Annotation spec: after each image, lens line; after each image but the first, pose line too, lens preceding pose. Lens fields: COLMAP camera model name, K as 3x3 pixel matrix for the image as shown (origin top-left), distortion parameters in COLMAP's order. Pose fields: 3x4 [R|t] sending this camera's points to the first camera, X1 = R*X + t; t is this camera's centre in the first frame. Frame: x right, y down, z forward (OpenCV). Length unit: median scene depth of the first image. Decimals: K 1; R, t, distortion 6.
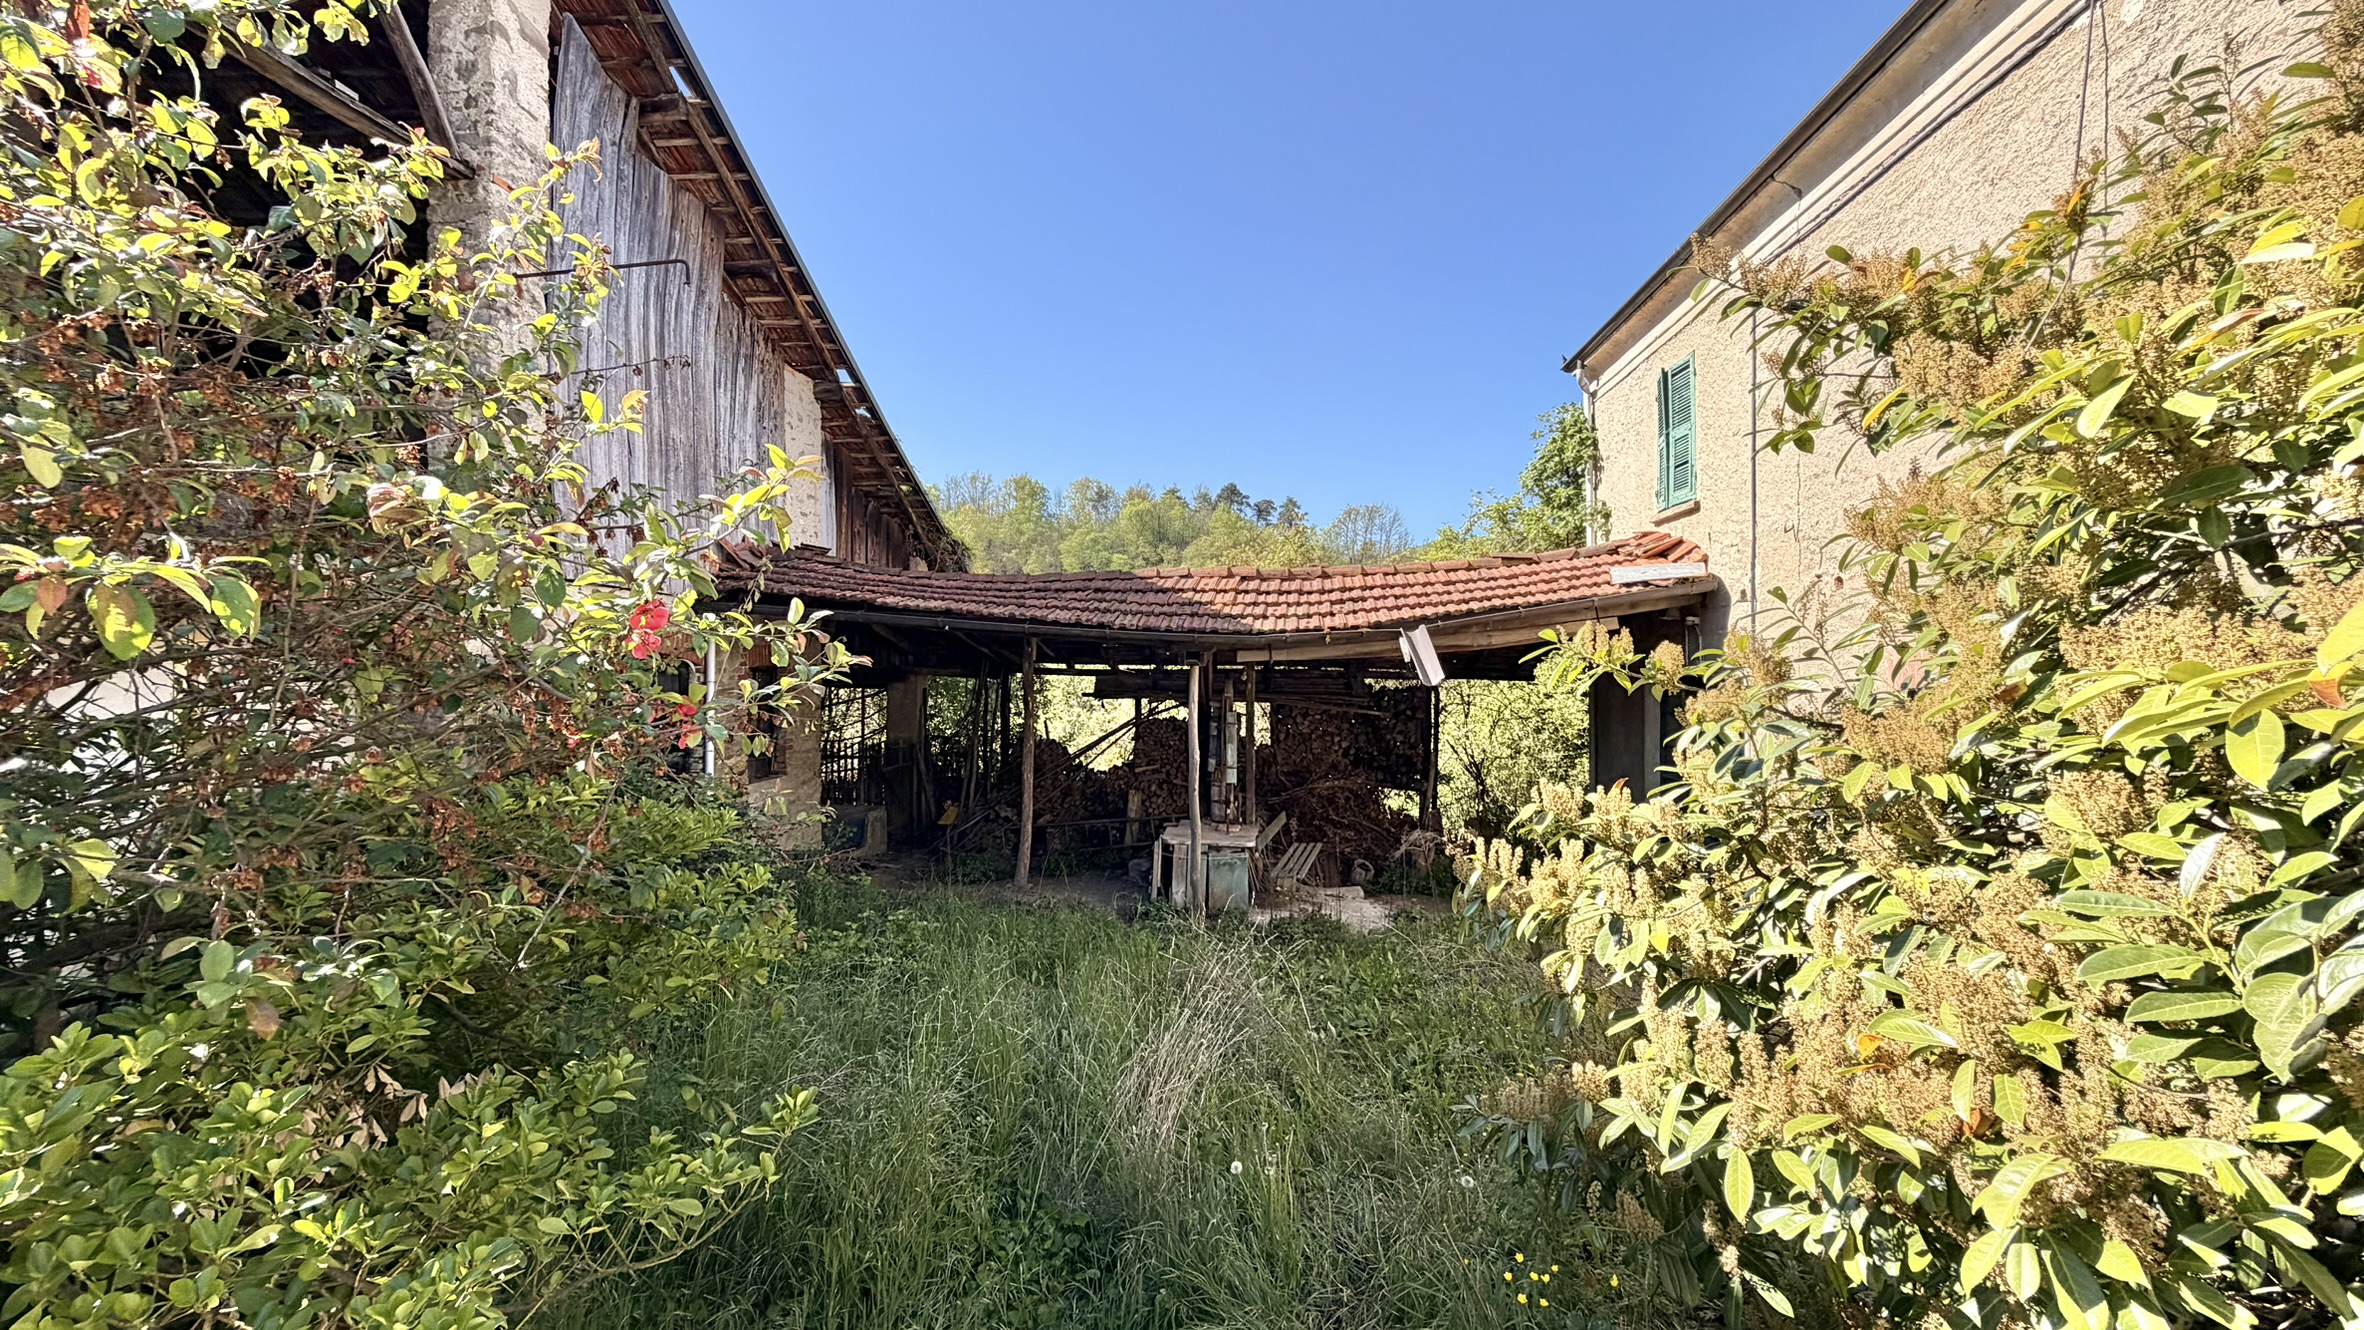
lens RADIAL K [[945.4, 0, 1182.1], [0, 945.4, 657.1], [0, 0, 1]] dist [0.000357, 0.000269]
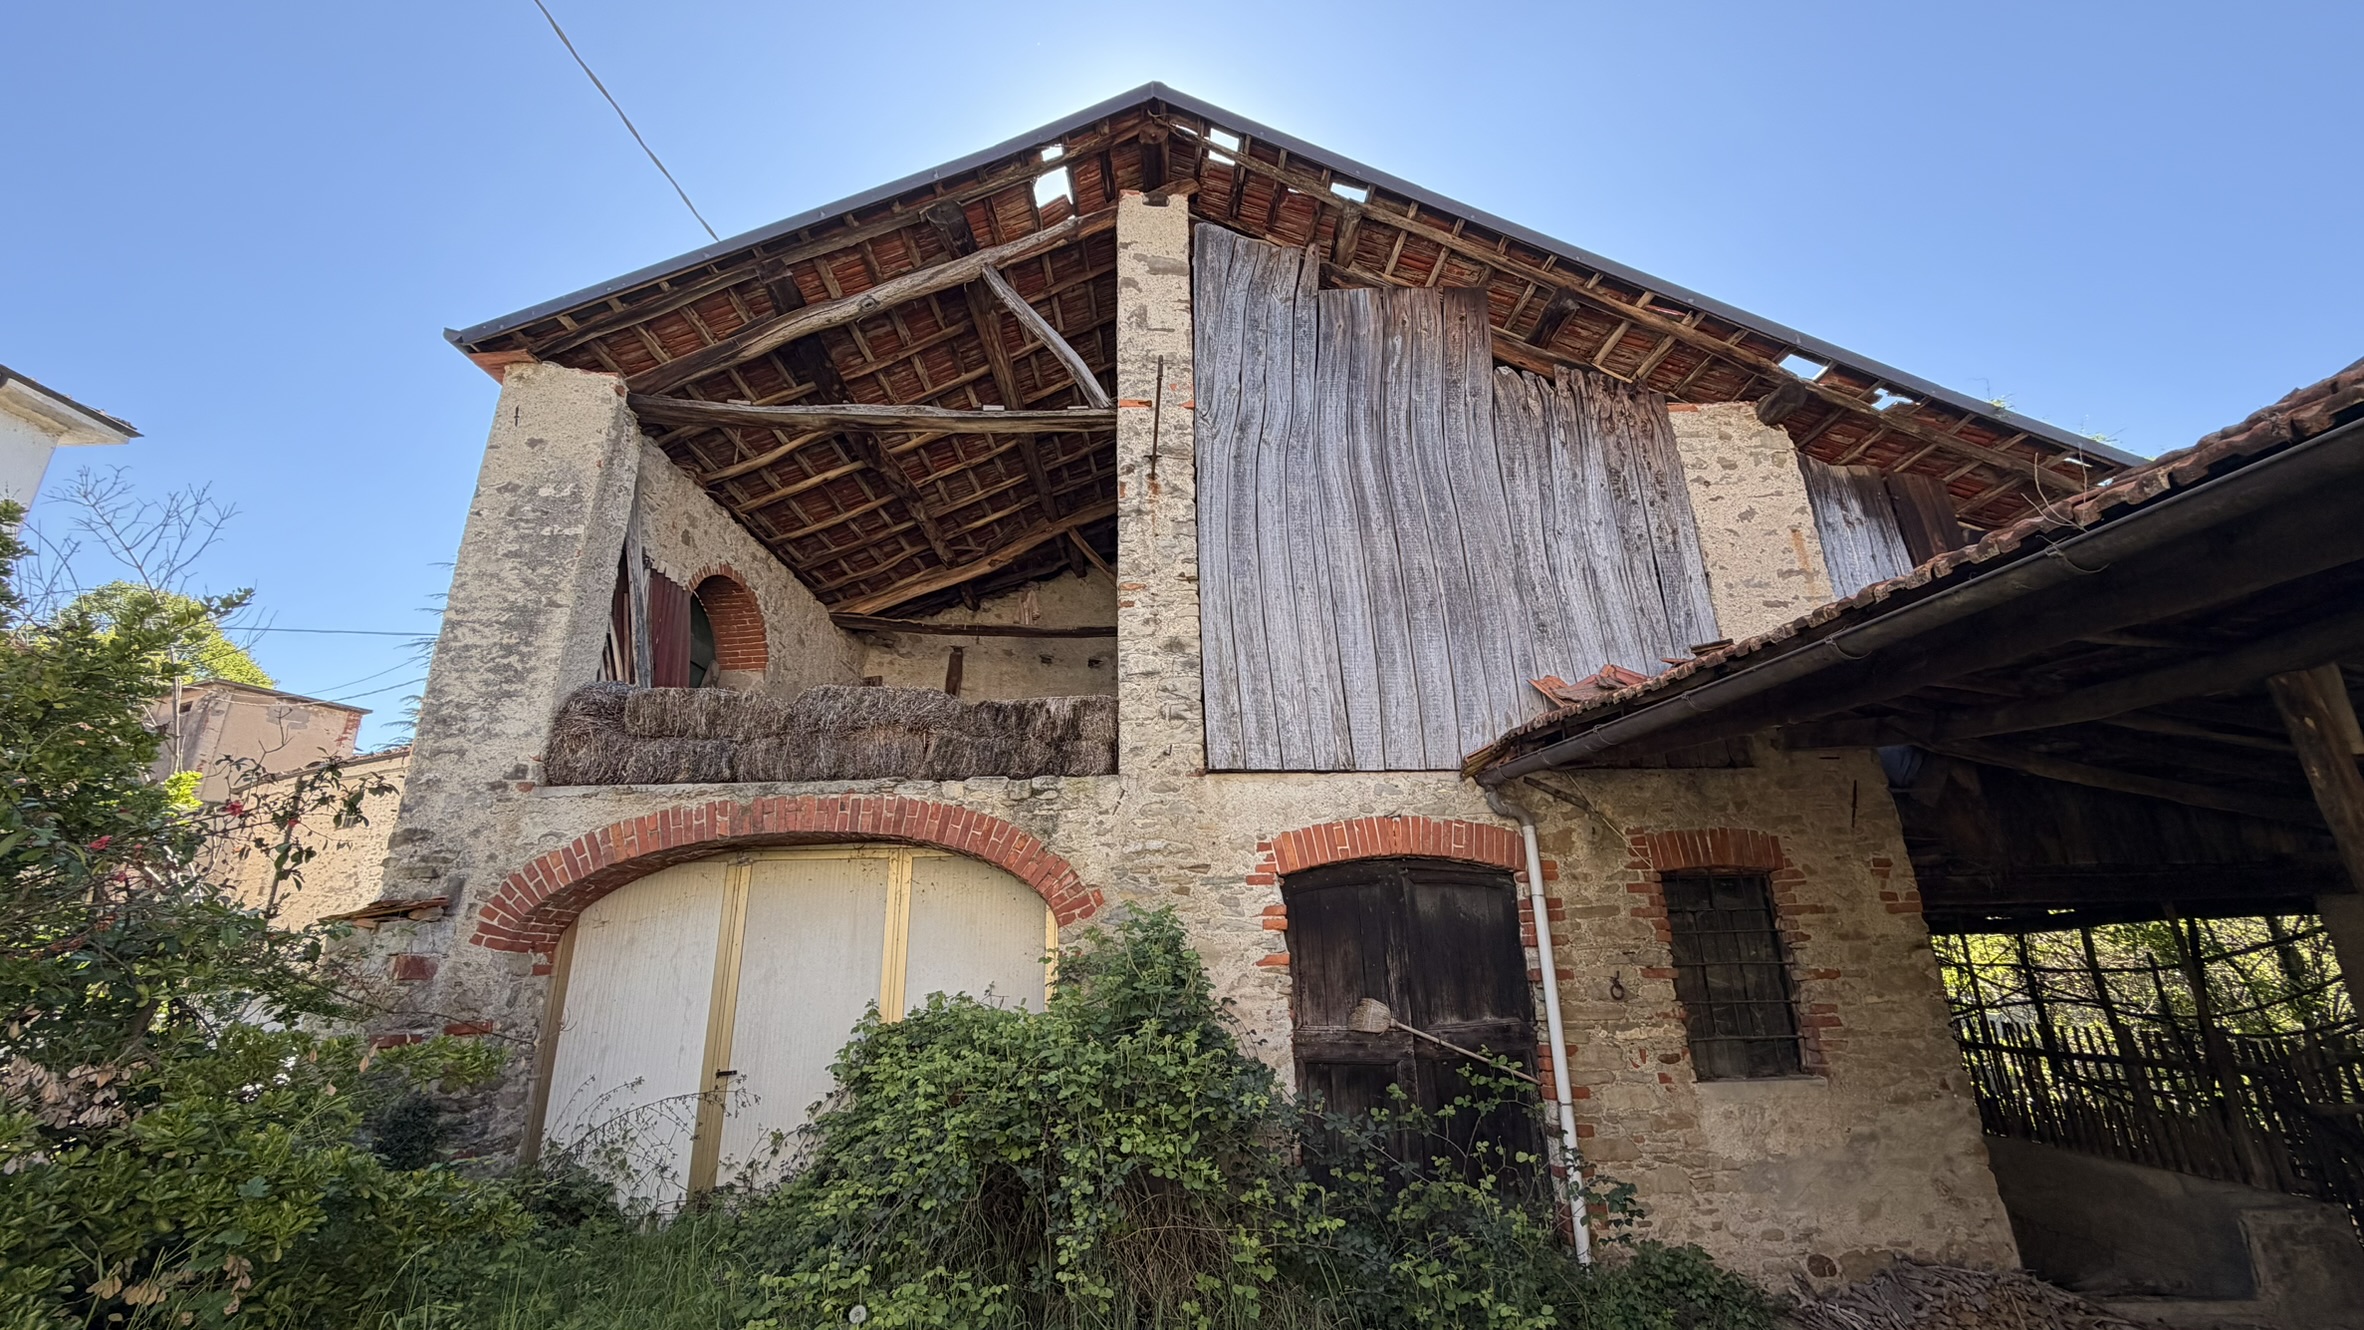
lens RADIAL K [[945.4, 0, 1179.0], [0, 945.4, 661.4], [0, 0, 1]] dist [0.000357, 0.000269]
pose [[0.093111, -0.329173, -0.939668, 0.111977], [0.012660, 0.944083, -0.329465, 0.073945], [0.995575, 0.018780, 0.092072, 0.623909]]
